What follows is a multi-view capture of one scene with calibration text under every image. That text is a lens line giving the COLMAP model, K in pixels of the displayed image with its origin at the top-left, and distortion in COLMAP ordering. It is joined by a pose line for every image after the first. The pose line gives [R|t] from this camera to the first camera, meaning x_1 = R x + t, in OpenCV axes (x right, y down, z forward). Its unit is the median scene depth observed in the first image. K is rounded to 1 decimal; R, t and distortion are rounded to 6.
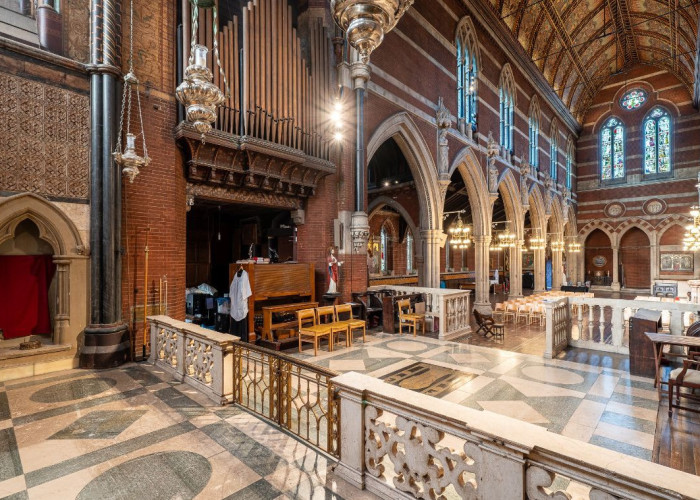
lens RADIAL K [[356.1, 0, 352.4], [0, 356.1, 257.6], [0, 0, 1]] dist [-0.002780, -0.001304]
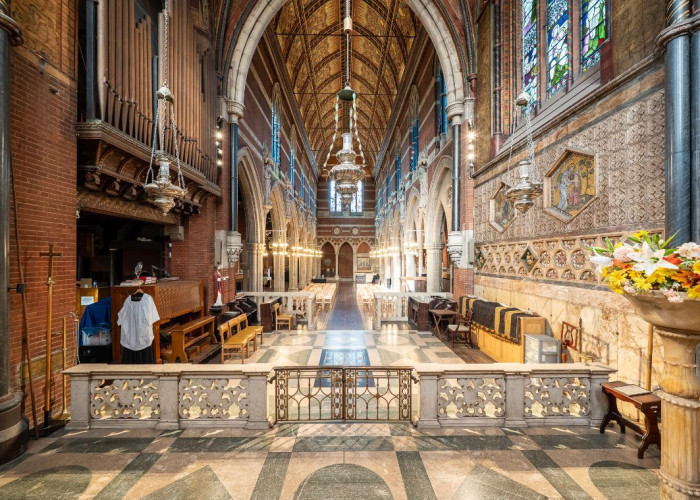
lens RADIAL K [[277.8, 0, 355.3], [0, 277.8, 257.3], [0, 0, 1]] dist [-0.005828, -0.000229]
pose [[0.710772, 0.005733, 0.703400, -0.108164], [-0.009480, 0.999954, 0.001430, -0.016327], [-0.703359, -0.007684, 0.710793, 0.028871]]
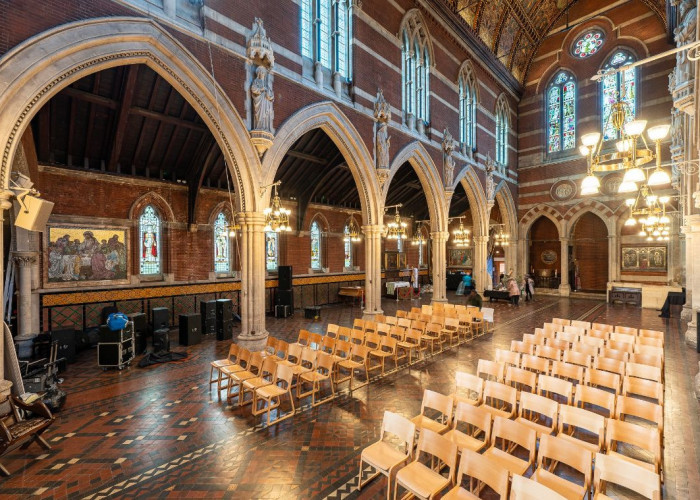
lens RADIAL K [[305.1, 0, 364.3], [0, 305.1, 262.4], [0, 0, 1]] dist [-0.011942, 0.000568]
pose [[0.998940, -0.006983, -0.045489, 0.352930], [0.007830, 0.999799, 0.018473, 0.005763], [0.045350, -0.018810, 0.998794, 0.338136]]
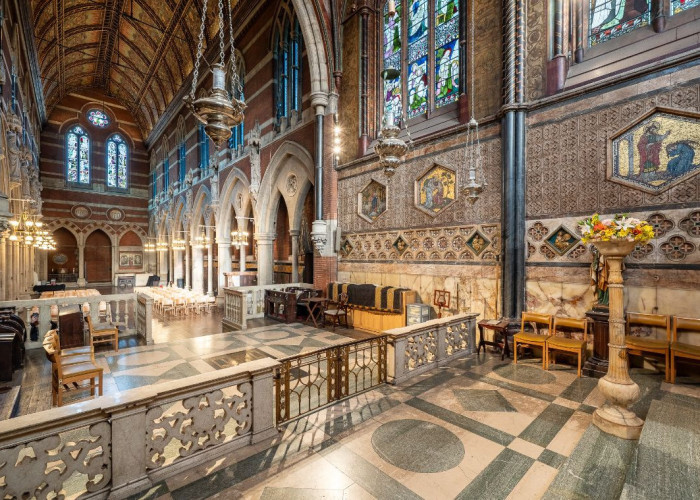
lens RADIAL K [[312.2, 0, 351.9], [0, 312.2, 257.7], [0, 0, 1]] dist [-0.002710, -0.000893]
pose [[0.075316, -0.001599, 0.997158, -0.158022], [-0.010739, 0.999939, 0.002414, -0.005141], [-0.997102, -0.010890, 0.075295, 0.104537]]
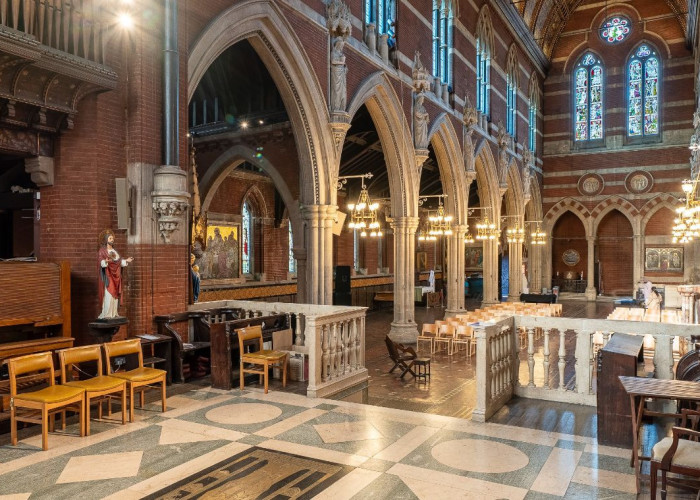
lens RADIAL K [[558.4, 0, 360.1], [0, 558.4, 262.1], [0, 0, 1]] dist [0.008642, -0.022651]
pose [[0.970907, -0.001714, 0.239449, 0.031484], [-0.002598, 0.999840, 0.017692, 0.000471], [-0.239441, -0.017800, 0.970748, 0.034841]]
